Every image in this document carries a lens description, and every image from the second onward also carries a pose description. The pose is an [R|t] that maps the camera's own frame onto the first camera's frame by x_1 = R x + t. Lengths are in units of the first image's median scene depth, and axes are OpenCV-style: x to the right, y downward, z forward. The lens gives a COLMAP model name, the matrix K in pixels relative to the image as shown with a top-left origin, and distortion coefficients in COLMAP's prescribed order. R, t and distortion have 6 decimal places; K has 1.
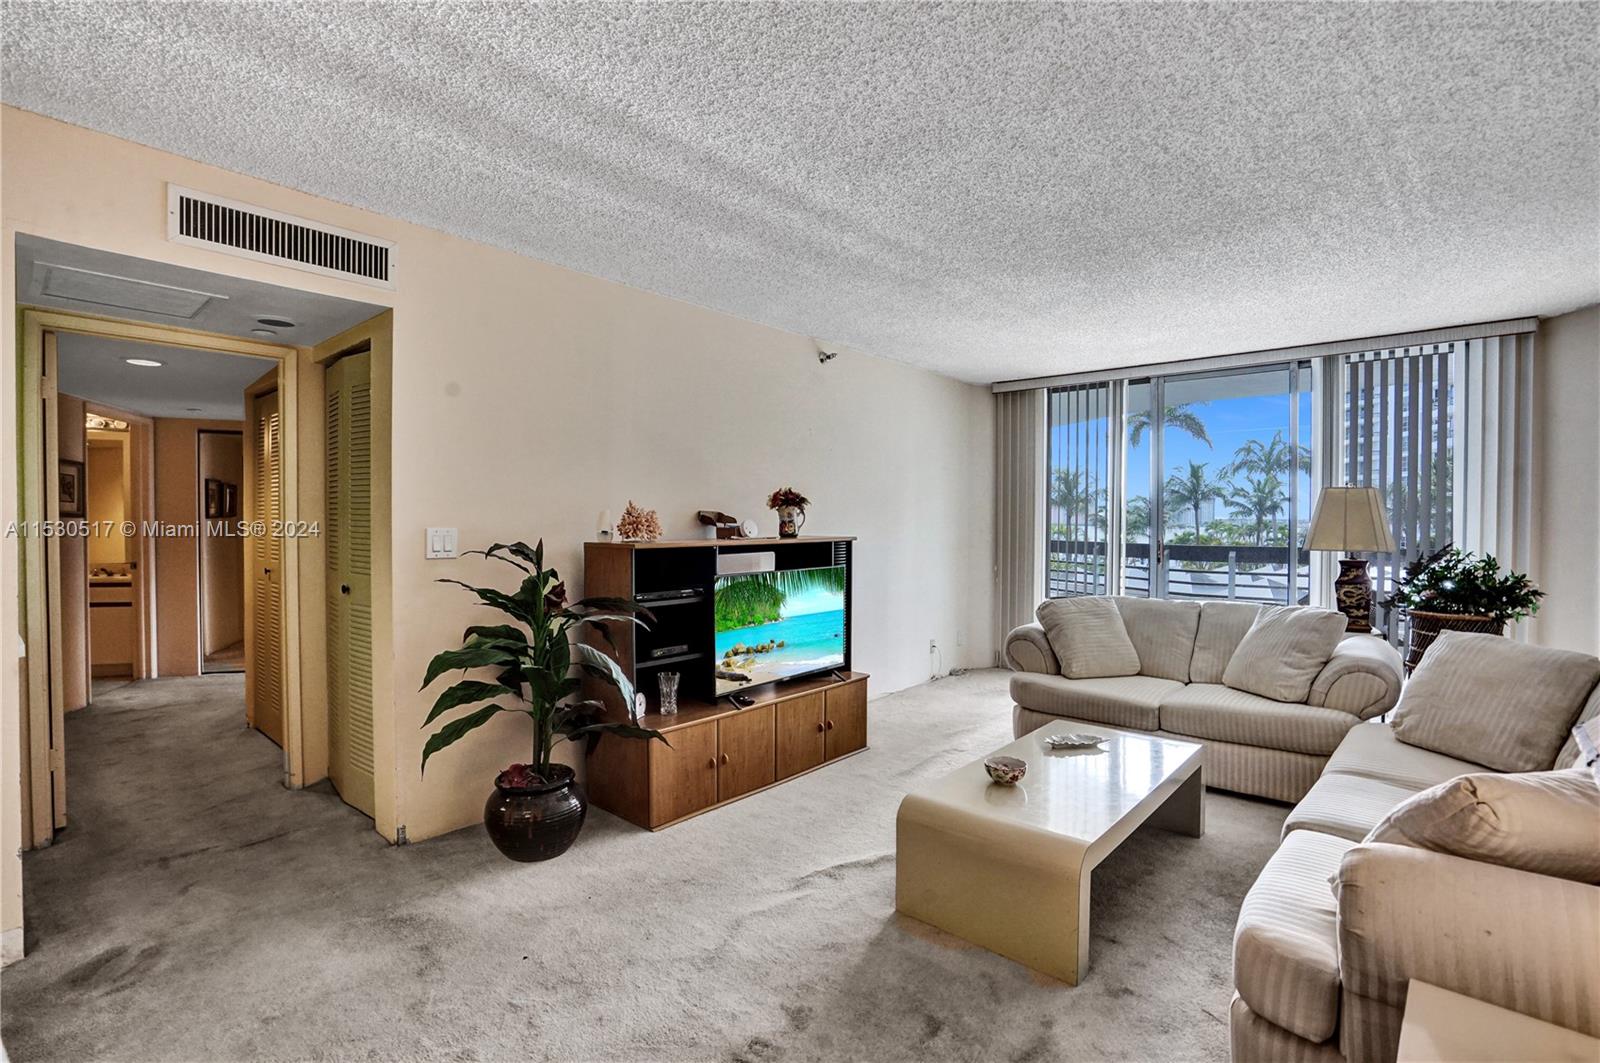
lens RADIAL K [[751.3, 0, 800.0], [0, 751.3, 531.5], [0, 0, 1]] dist [-0.072287, 0.043190]
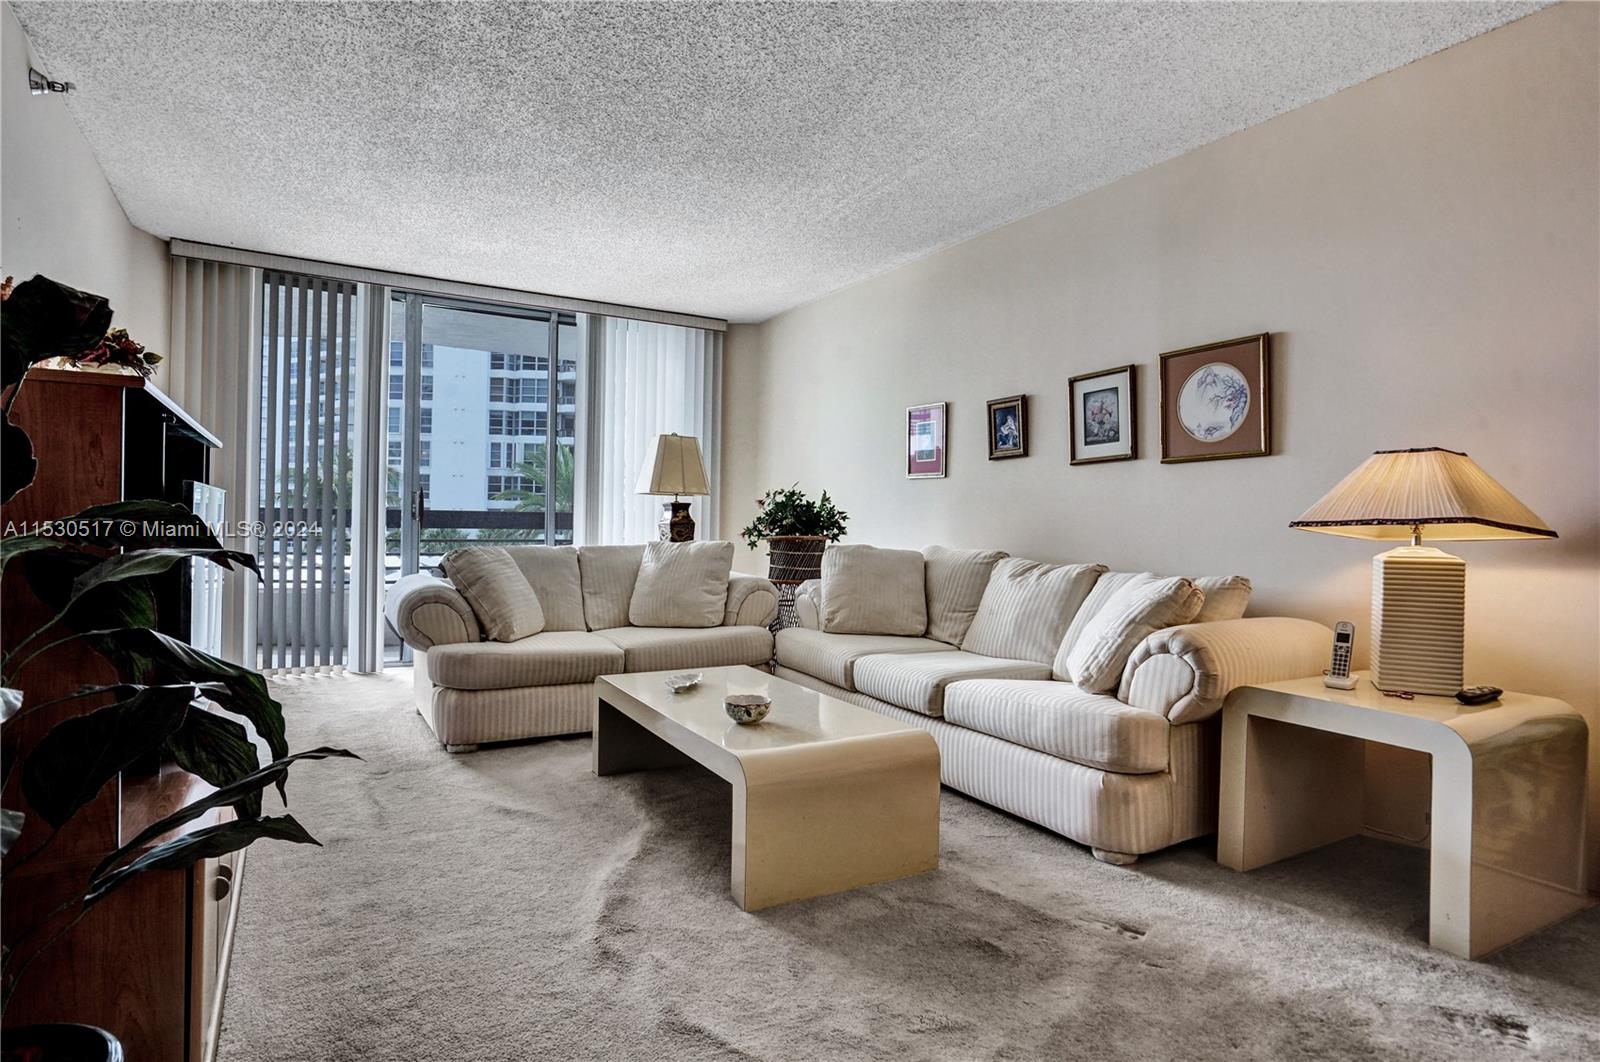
lens RADIAL K [[855.0, 0, 800.0], [0, 855.0, 531.0], [0, 0, 1]] dist [-0.017109, 0.000711]
pose [[0.313845, 0.000715, 0.949474, -0.393307], [-0.004820, 0.999988, 0.000840, 0.074133], [-0.949462, -0.004840, 0.313844, 0.395585]]
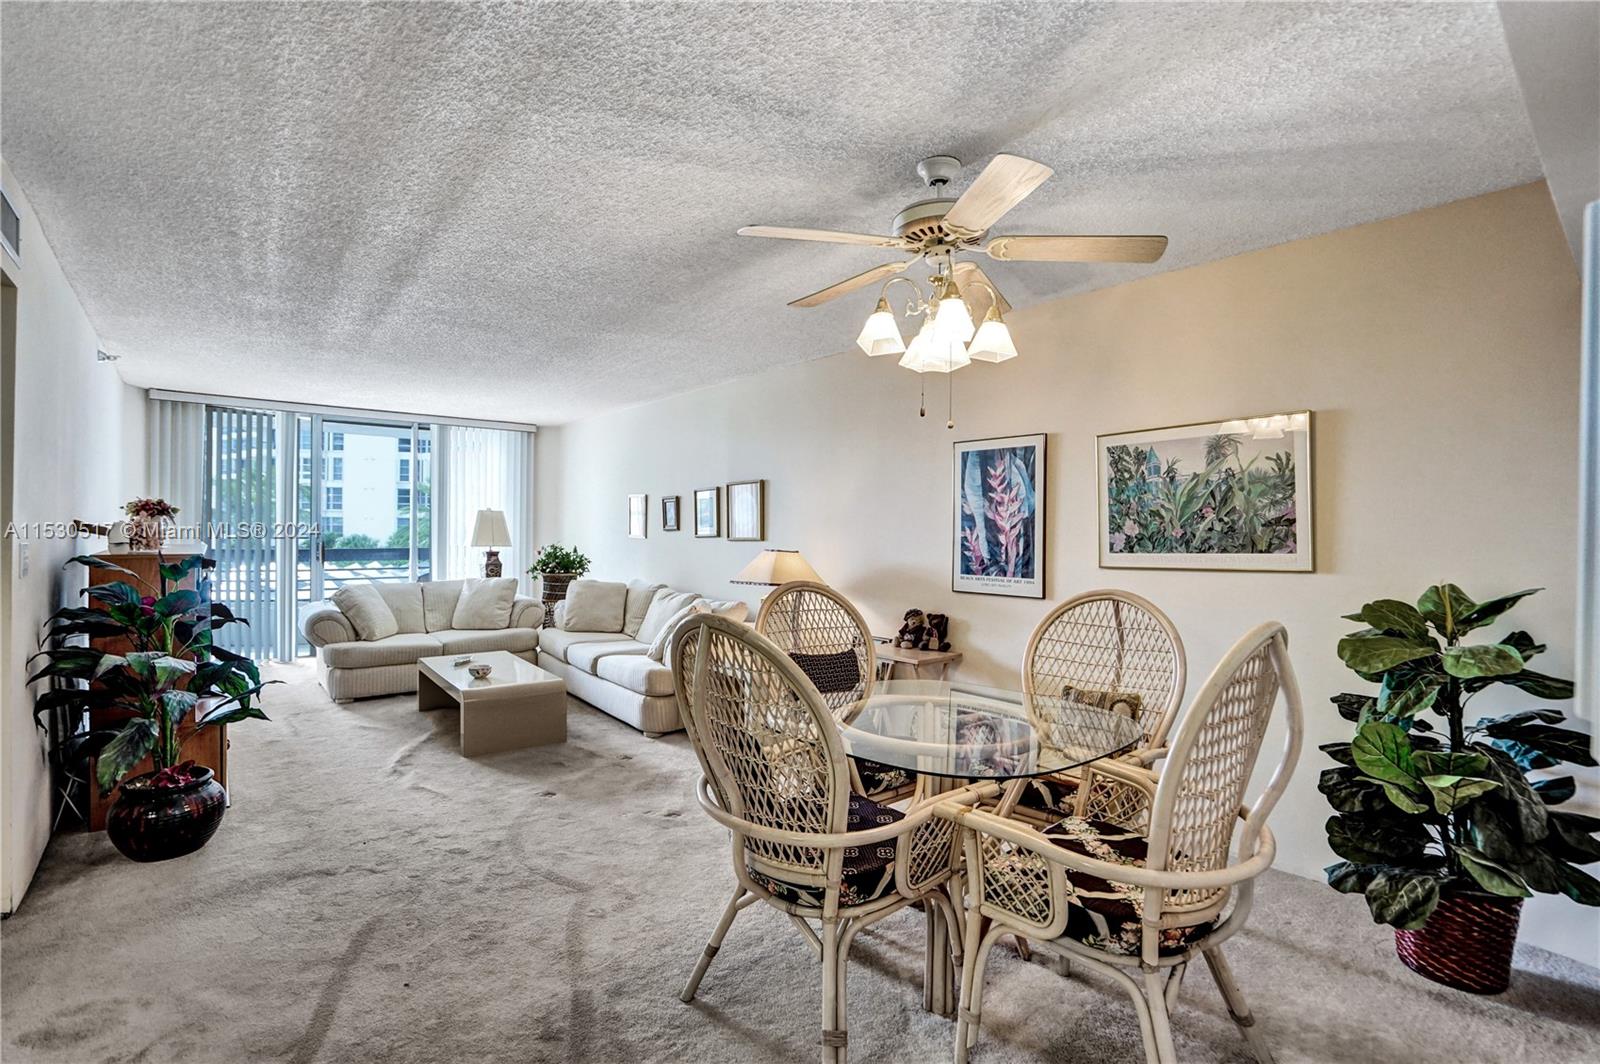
lens RADIAL K [[751.3, 0, 800.0], [0, 751.3, 532.0], [0, 0, 1]] dist [-0.072287, 0.043190]
pose [[0.173744, -0.000448, 0.984791, -0.838817], [0.001151, 0.999999, 0.000251, -0.007511], [-0.984790, 0.001090, 0.173744, -0.046006]]
